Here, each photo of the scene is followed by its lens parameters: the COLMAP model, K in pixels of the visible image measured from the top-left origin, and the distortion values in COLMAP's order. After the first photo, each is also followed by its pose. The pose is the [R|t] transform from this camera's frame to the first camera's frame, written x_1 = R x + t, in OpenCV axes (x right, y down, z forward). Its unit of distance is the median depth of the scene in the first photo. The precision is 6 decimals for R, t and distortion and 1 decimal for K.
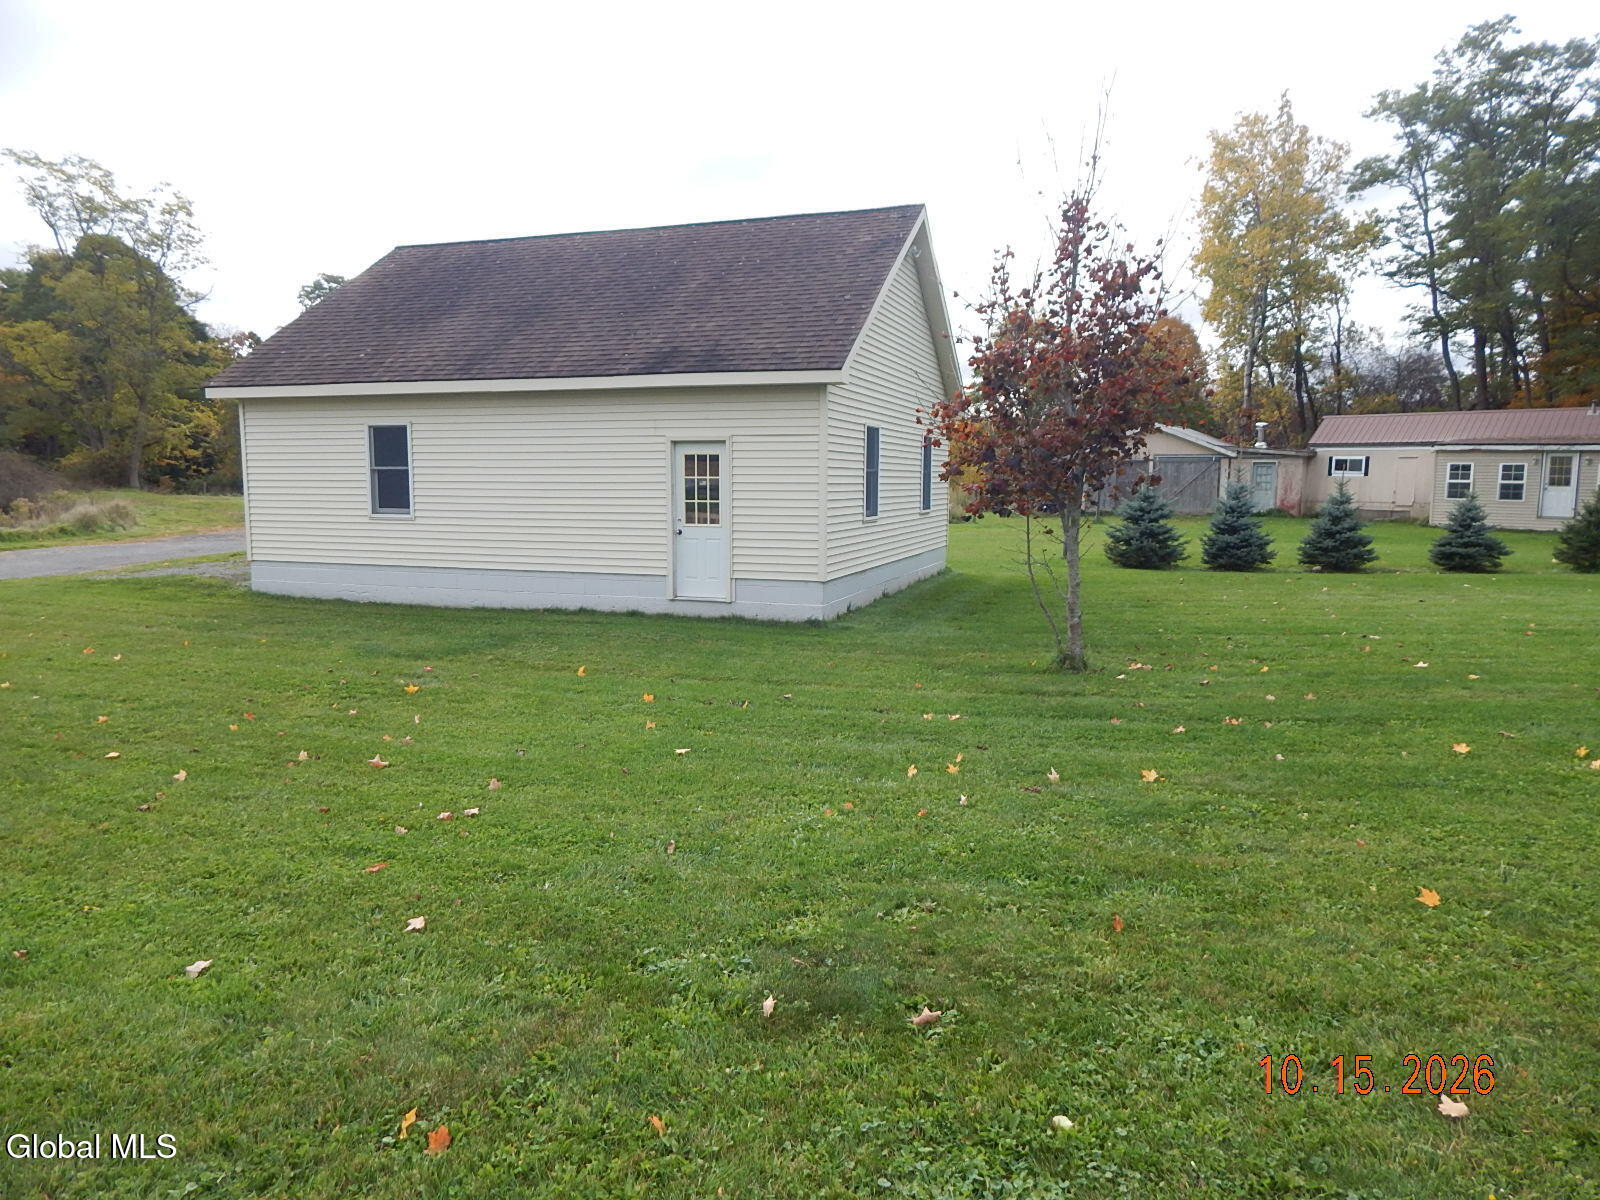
lens RADIAL K [[1051.3, 0, 799.6], [0, 1051.3, 591.5], [0, 0, 1]] dist [-0.001524, 0.000122]
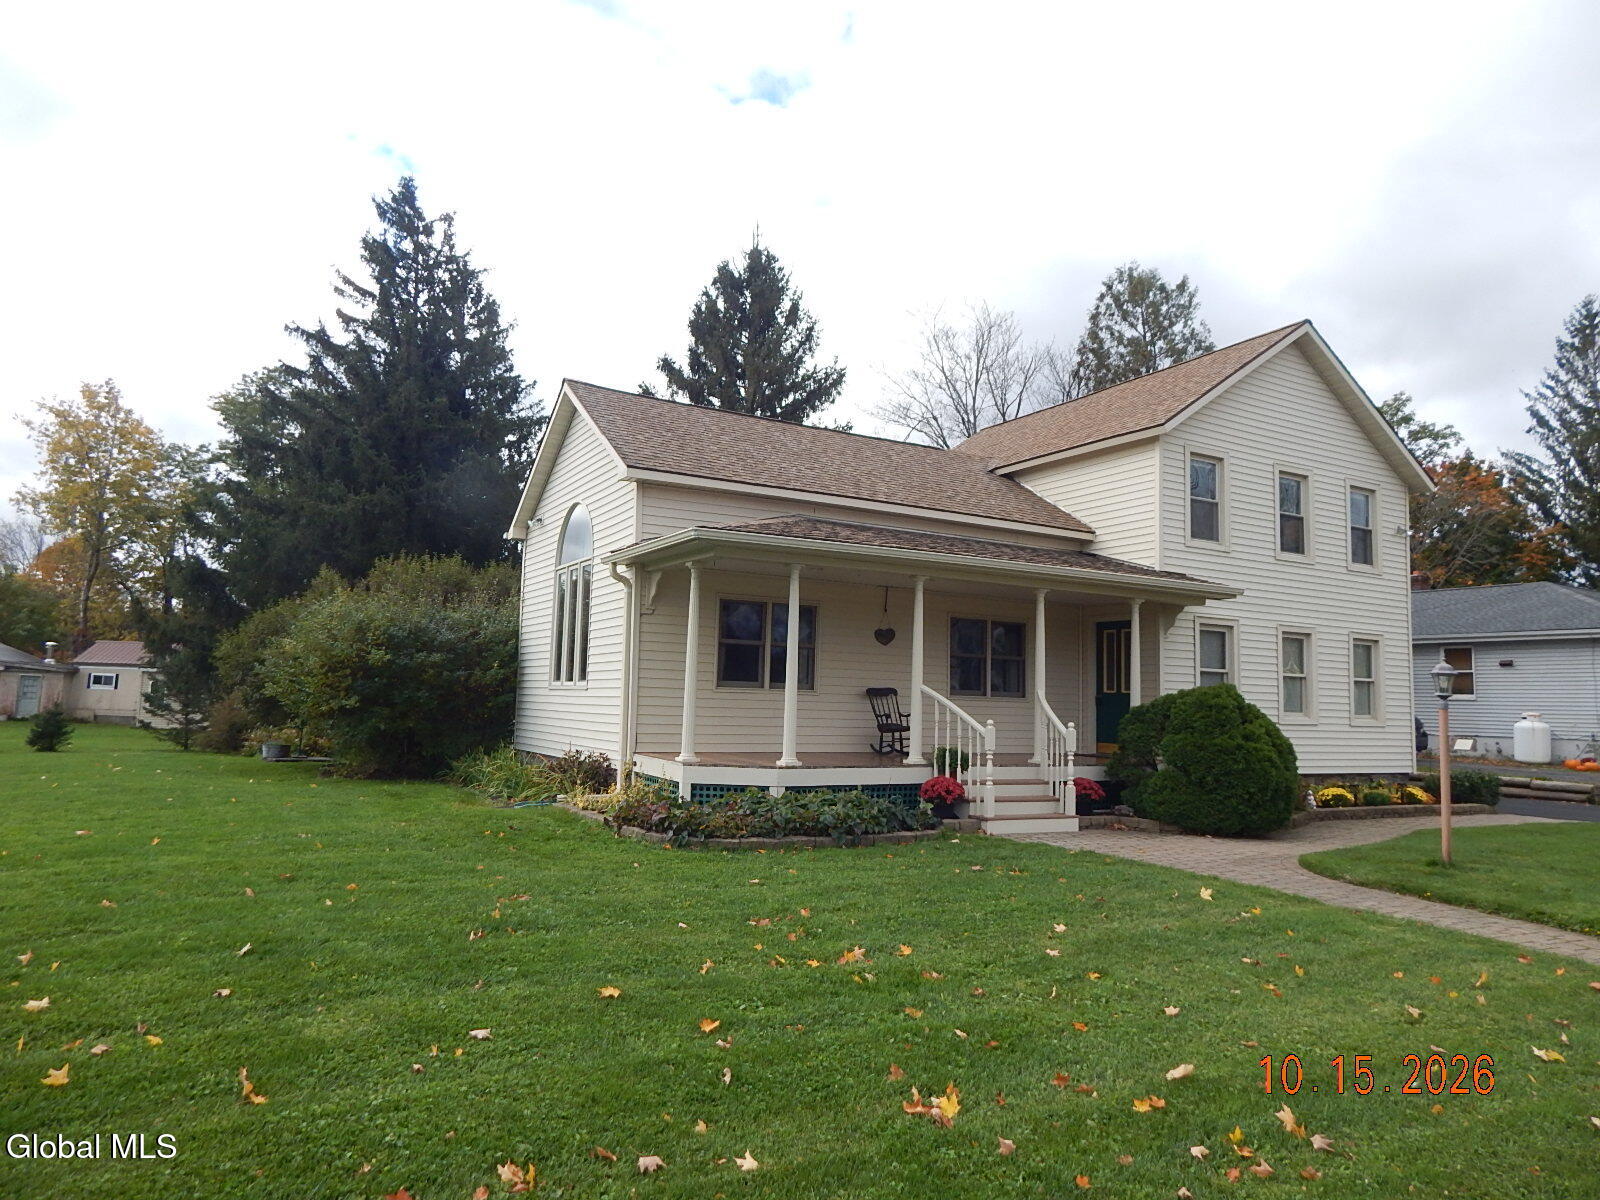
lens RADIAL K [[1051.3, 0, 792.1], [0, 1051.3, 606.8], [0, 0, 1]] dist [-0.001524, 0.000122]
pose [[0.700763, 0.092851, 0.707326, 0.495279], [0.042394, 0.984321, -0.171214, 0.110085], [-0.712133, 0.149967, 0.685840, -1.146195]]
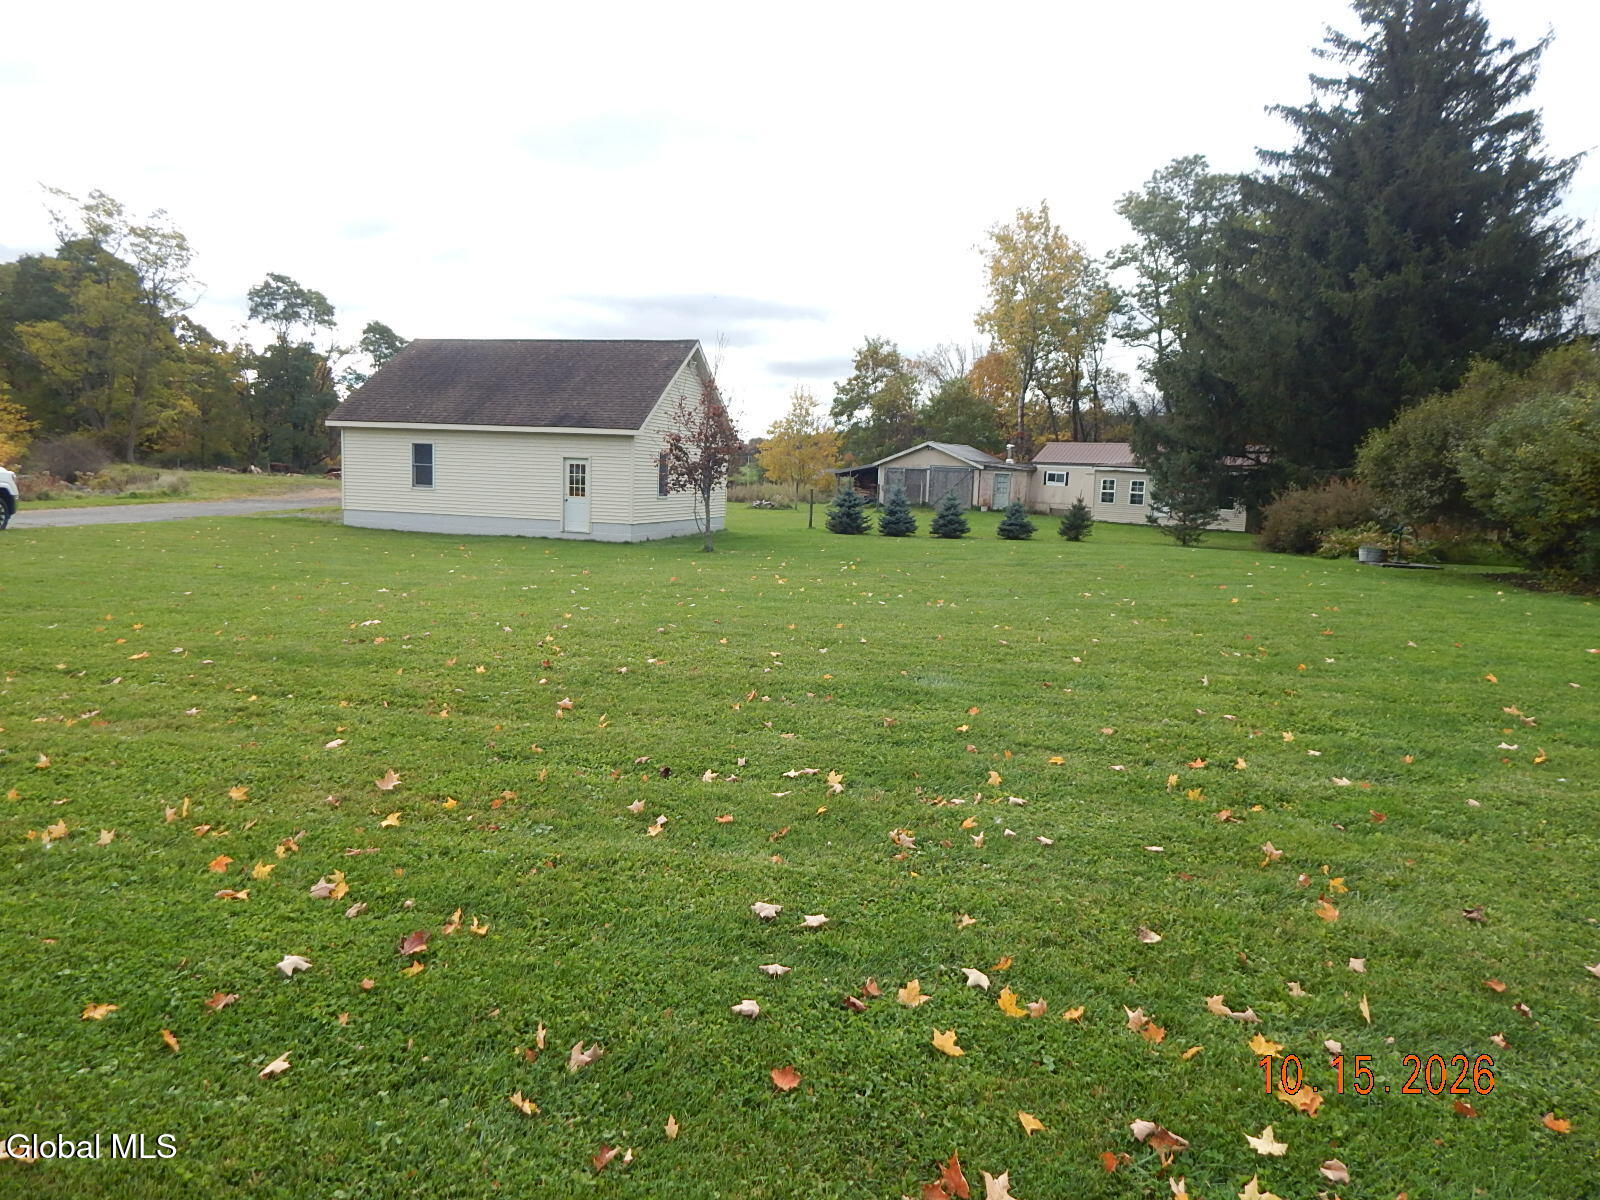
lens RADIAL K [[1051.3, 0, 804.5], [0, 1051.3, 600.6], [0, 0, 1]] dist [-0.001524, 0.000122]
pose [[0.996437, 0.023869, 0.080887, 0.169653], [-0.025017, 0.999600, 0.013208, 0.091066], [-0.080539, -0.015185, 0.996636, -0.993447]]
